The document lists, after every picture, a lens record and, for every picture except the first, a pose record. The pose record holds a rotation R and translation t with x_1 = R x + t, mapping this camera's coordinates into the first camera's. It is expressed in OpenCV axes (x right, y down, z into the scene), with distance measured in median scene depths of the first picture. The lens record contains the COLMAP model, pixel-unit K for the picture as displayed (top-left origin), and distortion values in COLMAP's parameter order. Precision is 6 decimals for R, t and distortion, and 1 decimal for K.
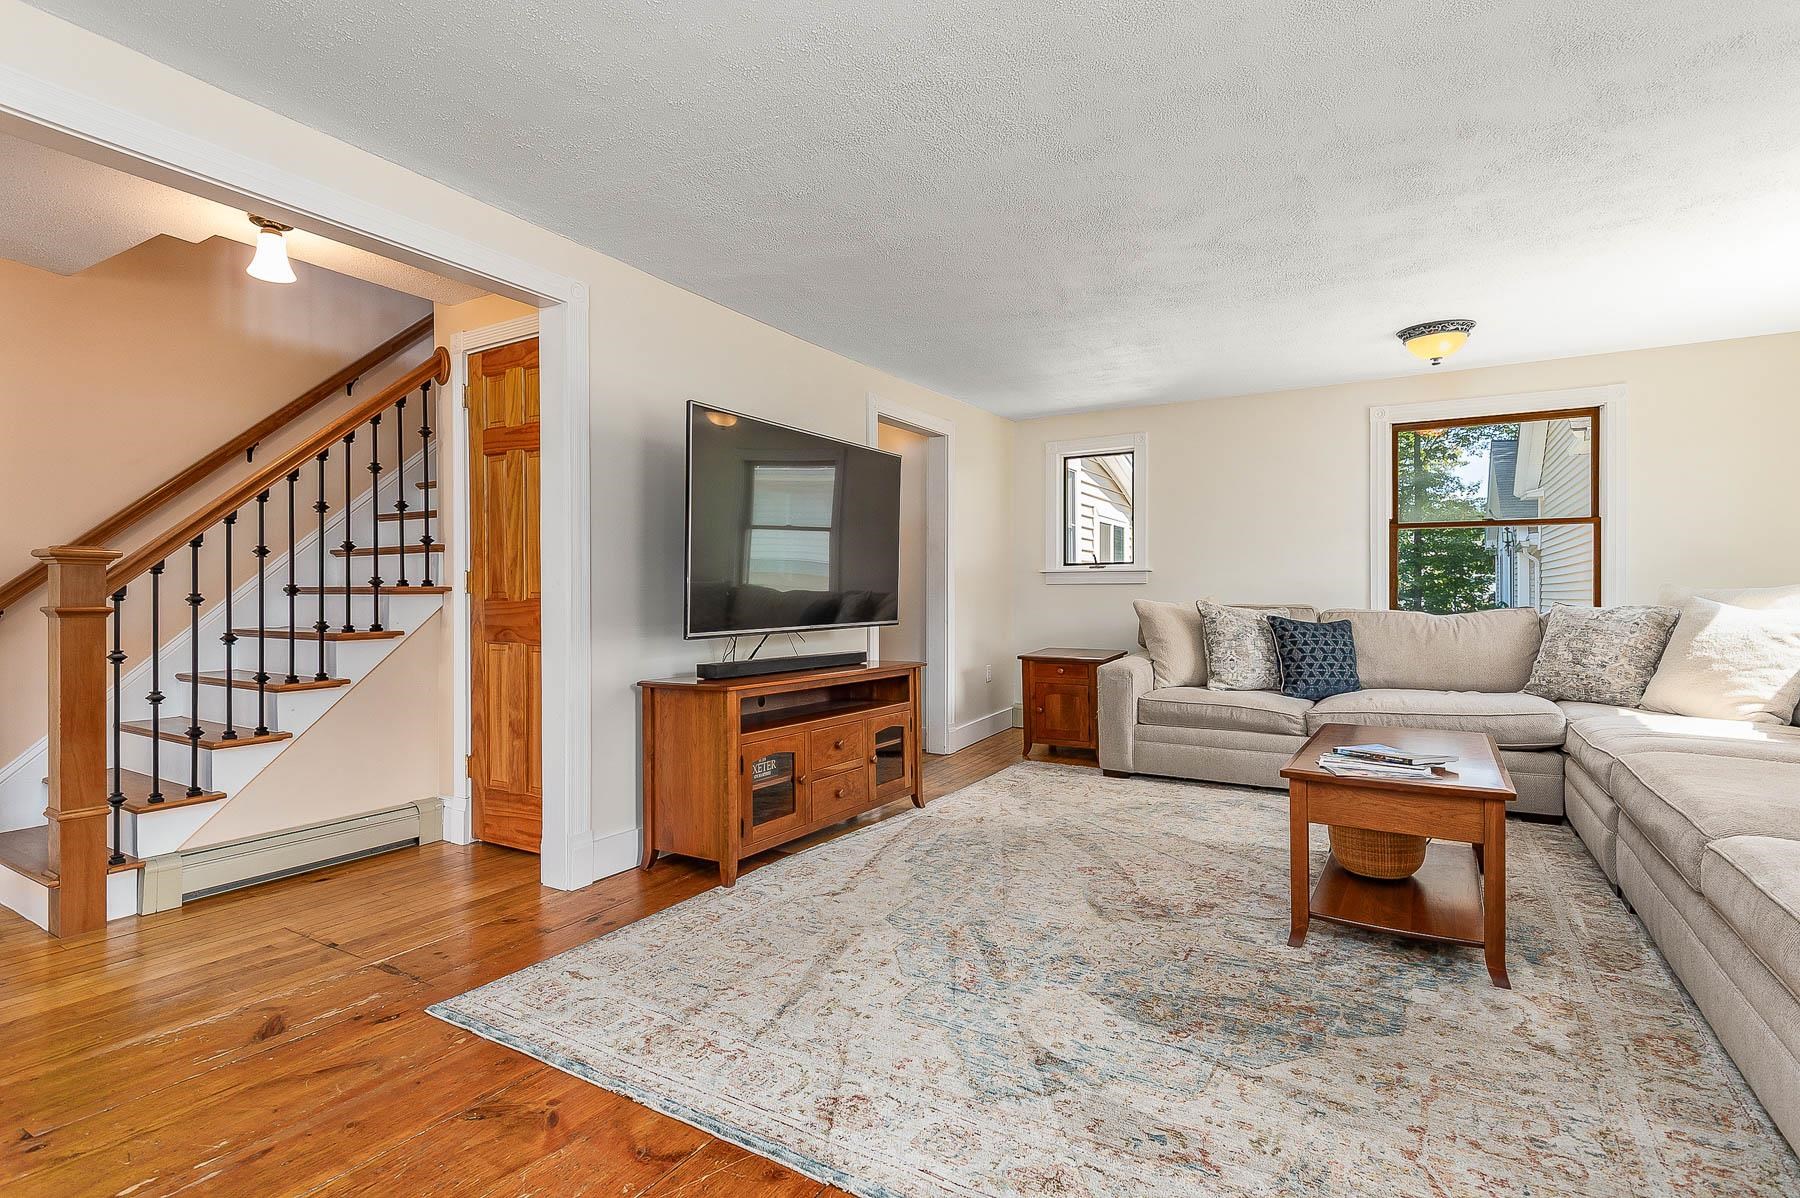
lens RADIAL K [[867.5, 0, 899.3], [0, 867.5, 589.2], [0, 0, 1]] dist [0.018106, -0.007807]
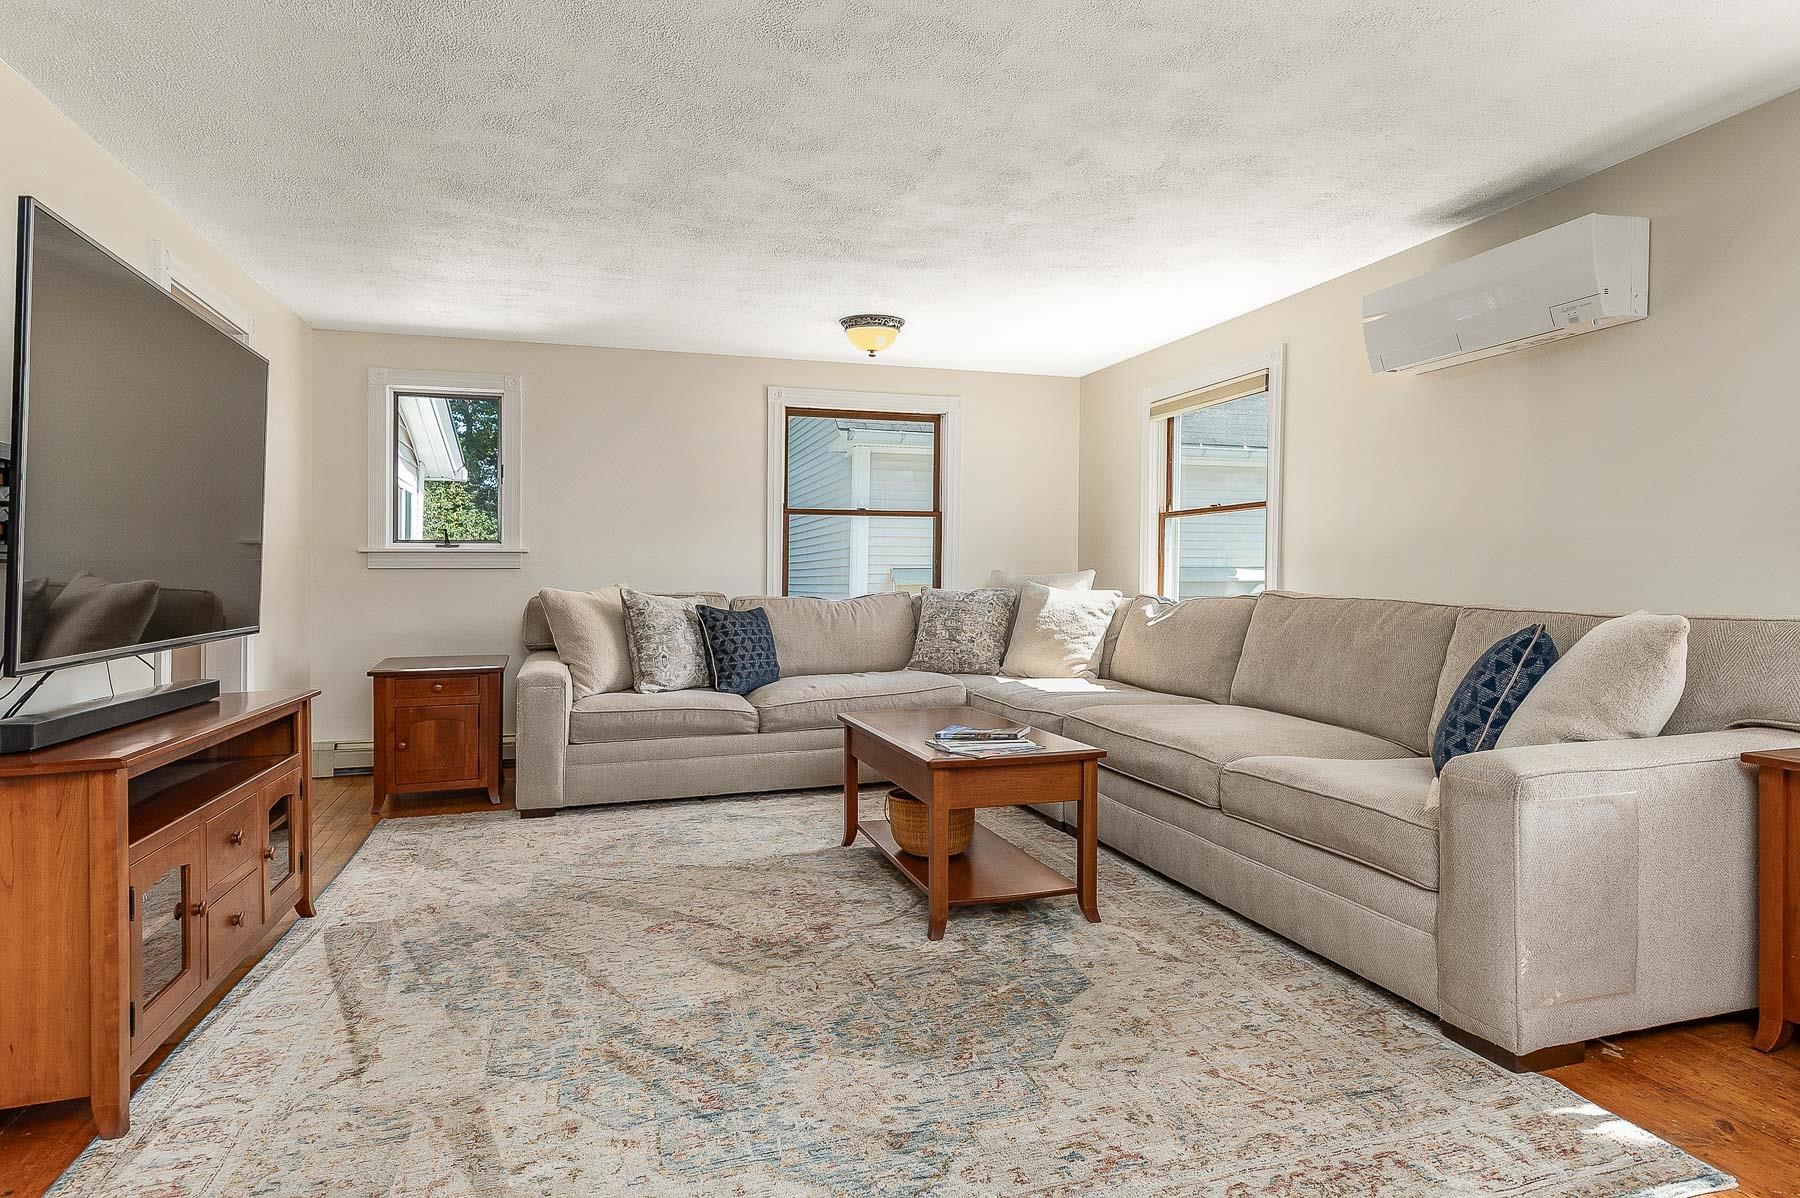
lens RADIAL K [[1030.9, 0, 912.6], [0, 1030.9, 587.9], [0, 0, 1]] dist [0.053539, -0.019604]
pose [[0.661029, -0.010434, 0.750288, -0.317165], [0.001984, 0.999924, 0.012158, 0.000607], [-0.750358, -0.006548, 0.661000, 0.187640]]
